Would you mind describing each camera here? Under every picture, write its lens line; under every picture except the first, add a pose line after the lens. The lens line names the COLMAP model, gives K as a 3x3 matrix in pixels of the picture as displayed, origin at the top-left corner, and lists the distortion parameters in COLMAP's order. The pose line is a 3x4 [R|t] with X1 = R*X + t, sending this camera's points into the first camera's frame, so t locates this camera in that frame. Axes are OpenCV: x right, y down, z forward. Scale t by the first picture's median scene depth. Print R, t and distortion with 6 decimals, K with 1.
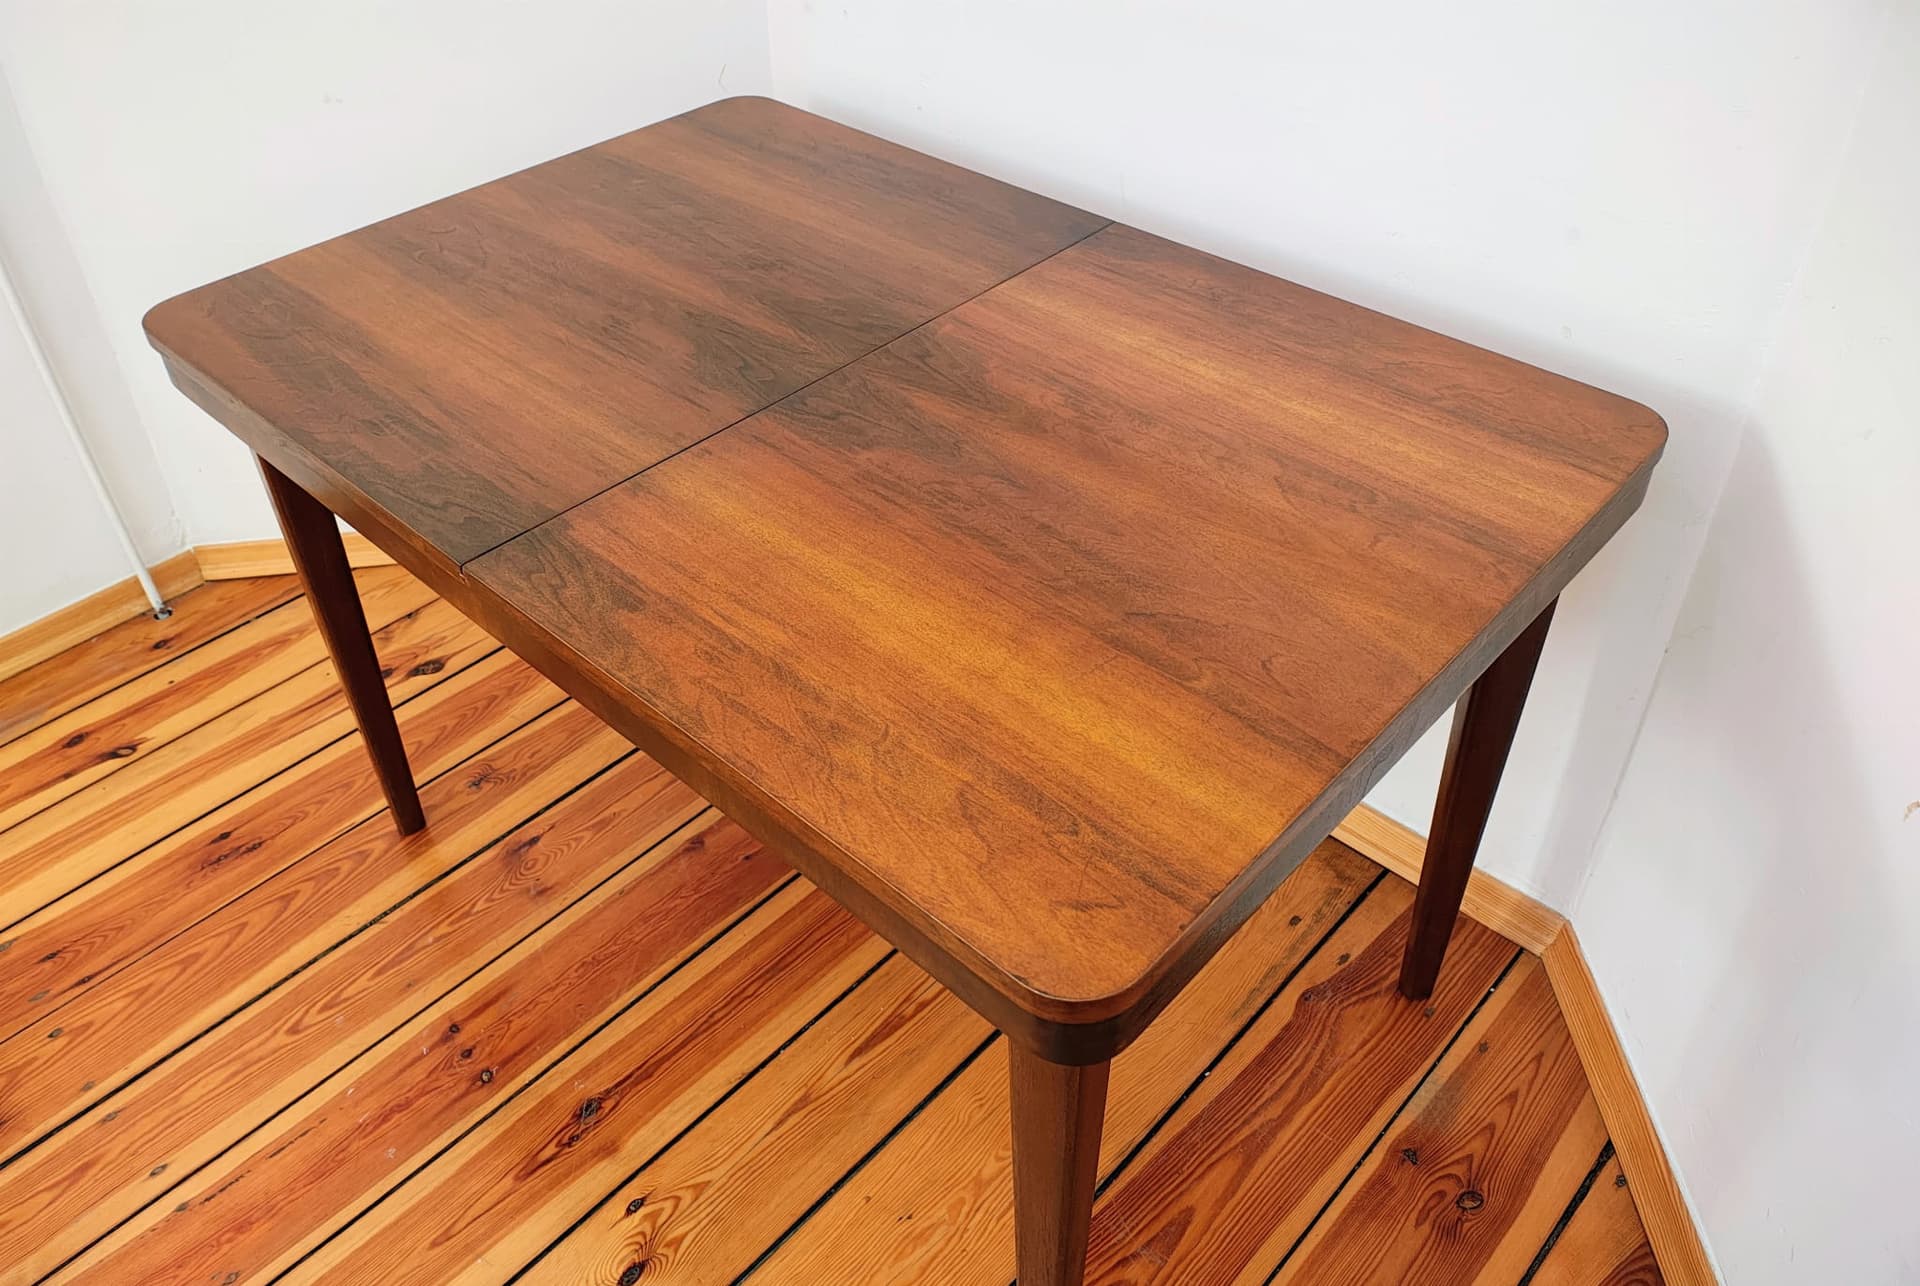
lens RADIAL K [[1423.3, 0, 930.7], [0, 1423.3, 626.4], [0, 0, 1]] dist [0.013956, -0.057582]
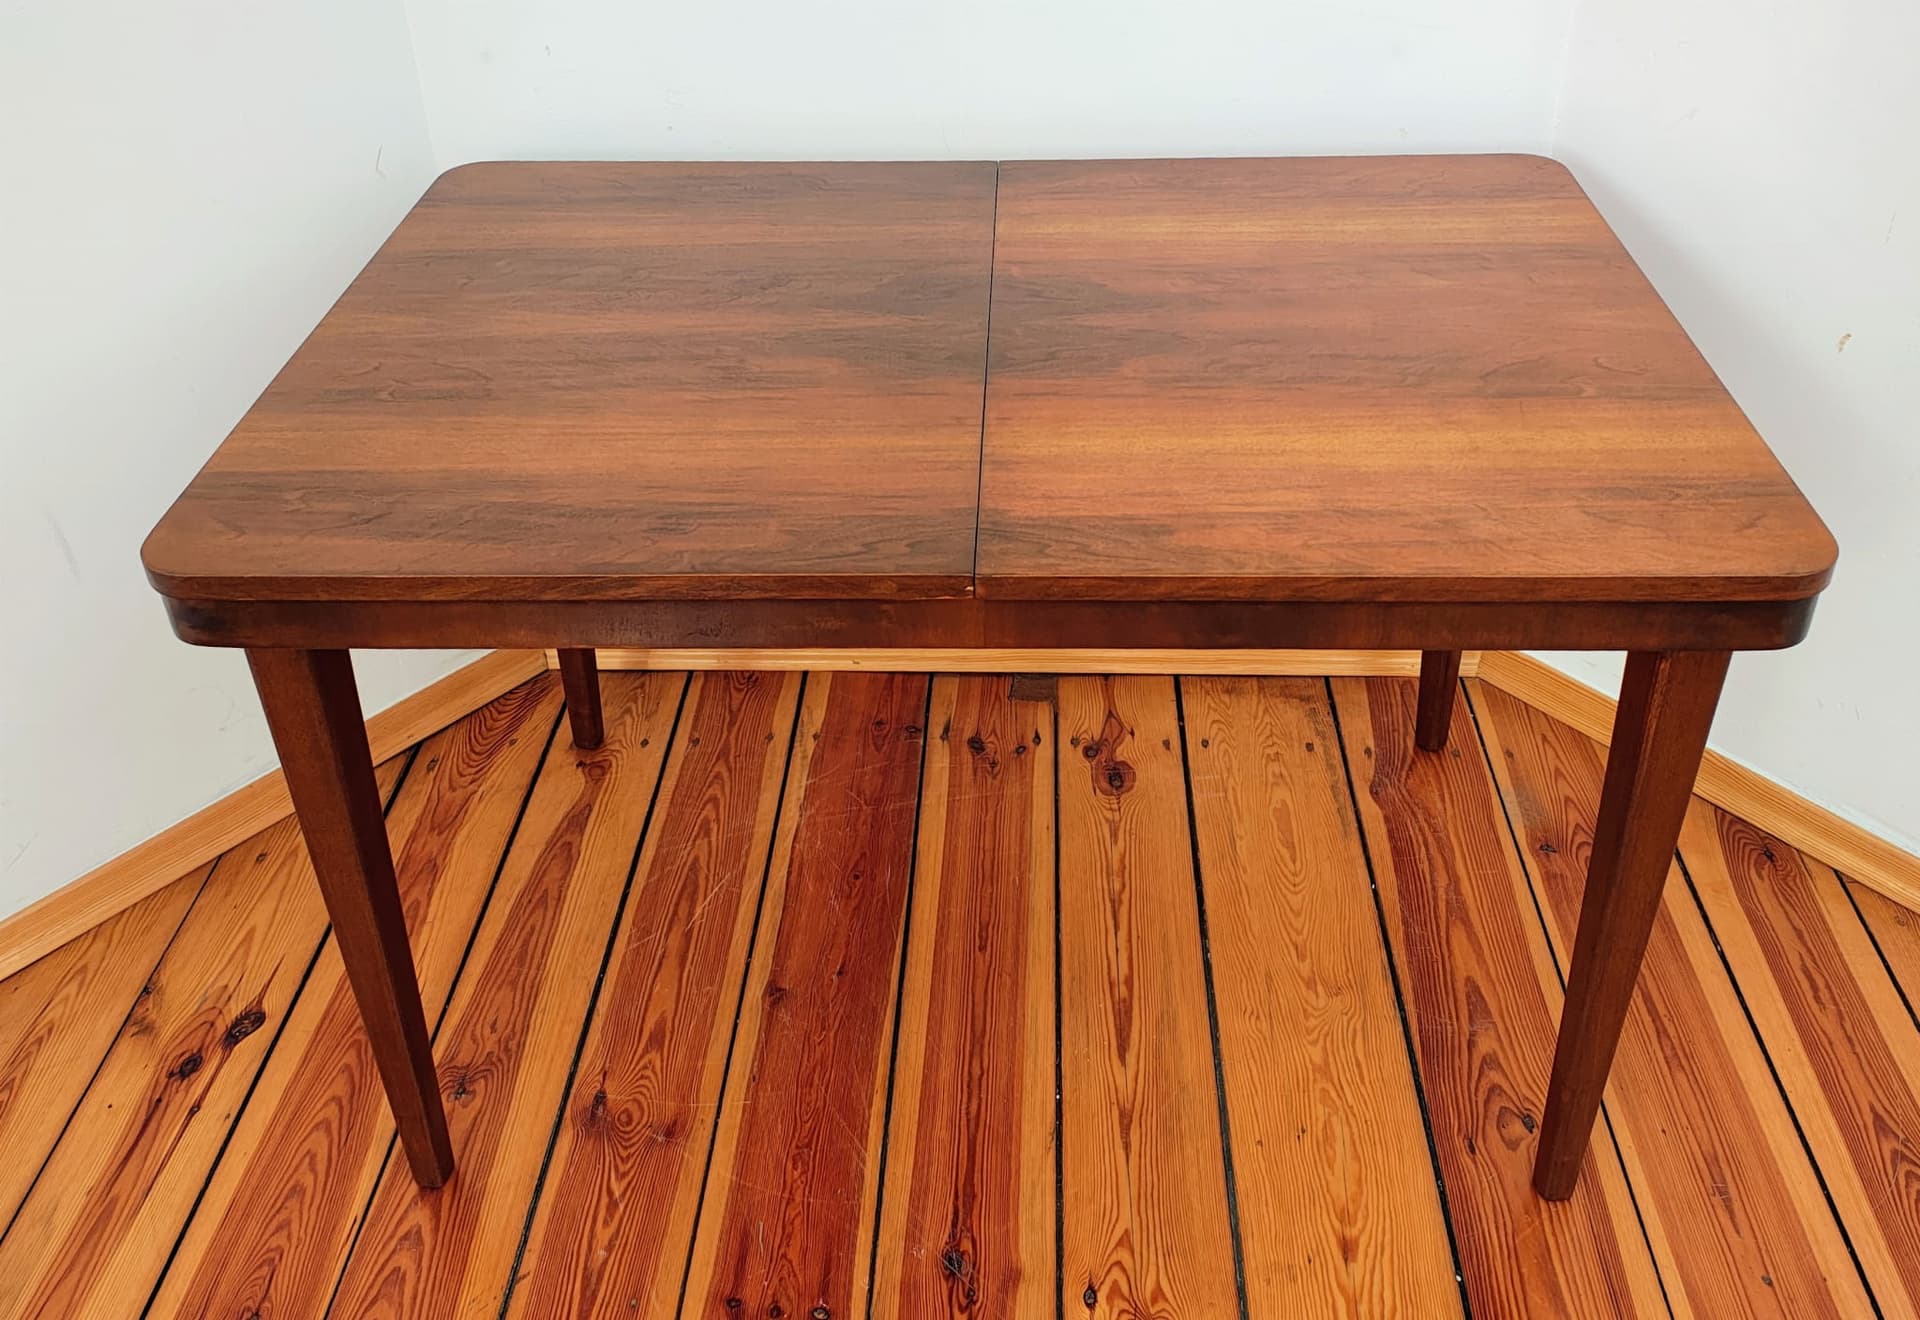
lens RADIAL K [[1674.4, 0, 980.3], [0, 1674.4, 596.8], [0, 0, 1]] dist [0.017674, -0.061490]
pose [[0.743579, -0.376993, 0.552238, -0.621180], [0.433709, 0.900527, 0.030774, -0.042172], [-0.508907, 0.216628, 0.833118, 0.070427]]
